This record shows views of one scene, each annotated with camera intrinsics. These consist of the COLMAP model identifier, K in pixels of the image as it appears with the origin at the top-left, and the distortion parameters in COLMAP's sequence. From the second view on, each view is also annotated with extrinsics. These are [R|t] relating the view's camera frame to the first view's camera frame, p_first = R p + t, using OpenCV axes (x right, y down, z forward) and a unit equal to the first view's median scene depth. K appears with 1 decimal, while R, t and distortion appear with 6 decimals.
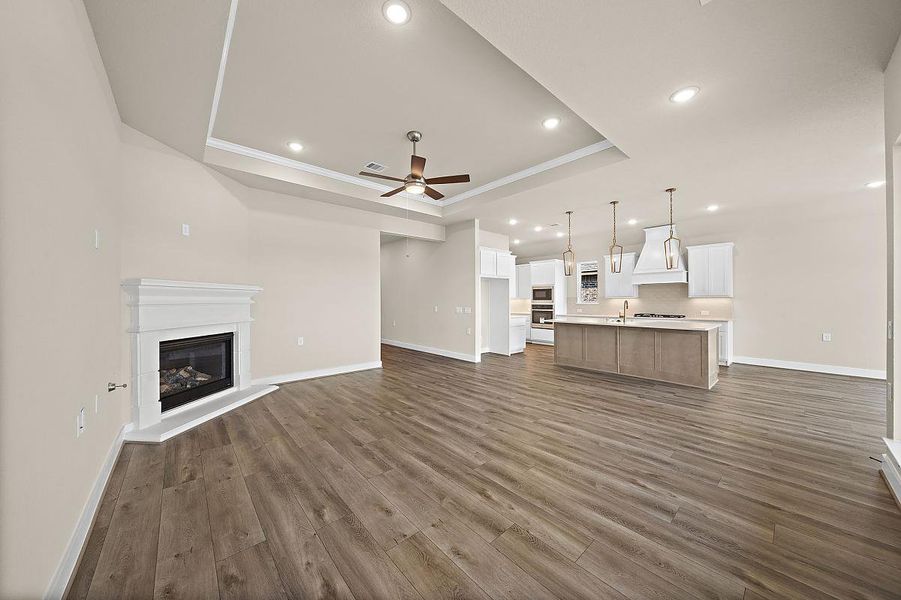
lens RADIAL K [[307.2, 0, 448.6], [0, 307.2, 296.4], [0, 0, 1]] dist [-0.002712, -0.000355]
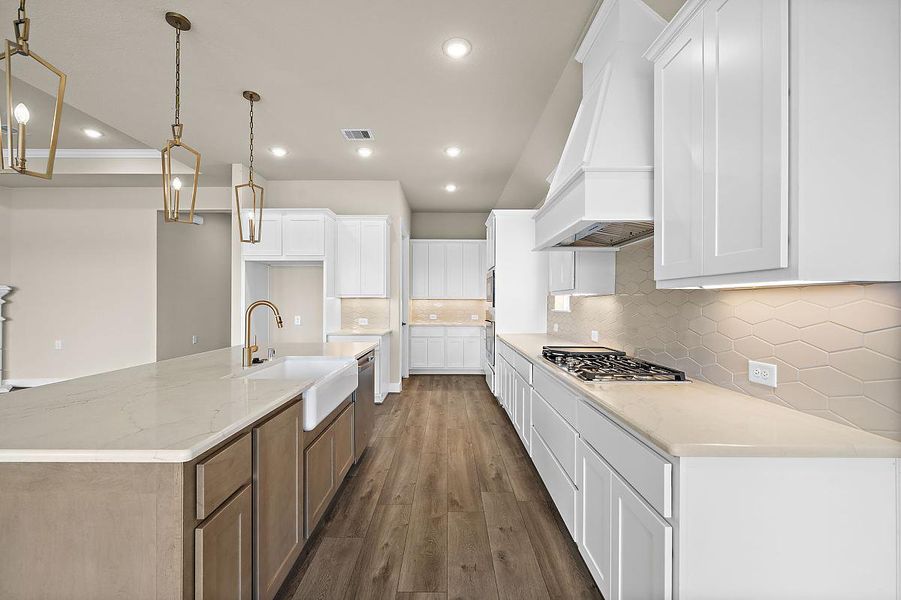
lens RADIAL K [[369.3, 0, 443.2], [0, 369.3, 300.2], [0, 0, 1]] dist [-0.000160, -0.000307]
pose [[0.747631, 0.000560, -0.664114, 1.324156], [0.004117, 0.999977, 0.005478, 0.013445], [0.664101, -0.006830, 0.747611, 1.123648]]
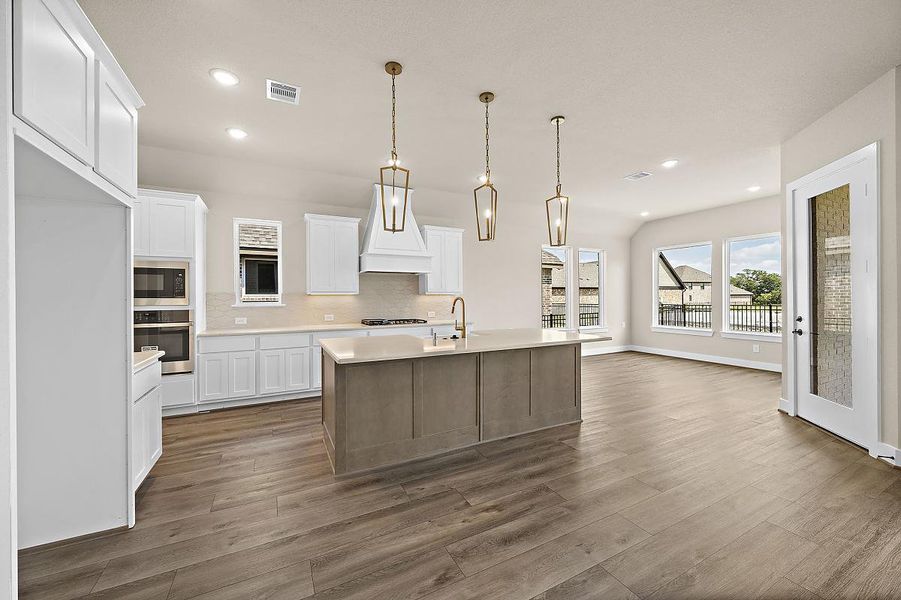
lens RADIAL K [[338.8, 0, 450.3], [0, 338.8, 301.3], [0, 0, 1]] dist [-0.003150, 0.000313]
pose [[0.247745, -0.006952, 0.968800, 0.006052], [-0.007491, 0.999931, 0.009091, 0.019691], [-0.968796, -0.009509, 0.247676, 1.173374]]
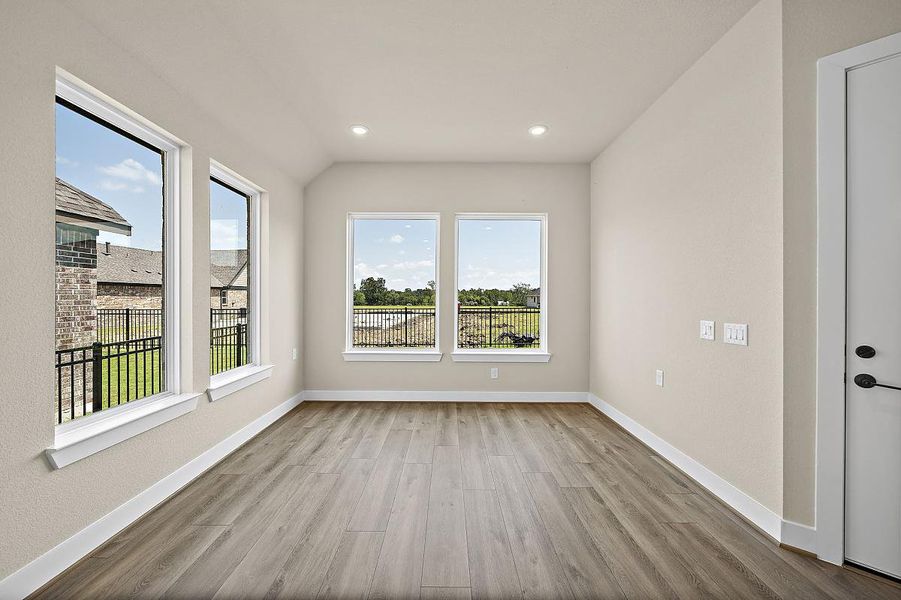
lens RADIAL K [[338.8, 0, 441.4], [0, 338.8, 300.8], [0, 0, 1]] dist [-0.003150, 0.000313]
pose [[-0.748325, -0.002052, 0.663329, 1.128152], [-0.008679, 0.999940, -0.006698, 0.013537], [-0.663275, -0.010769, -0.748298, 1.142586]]
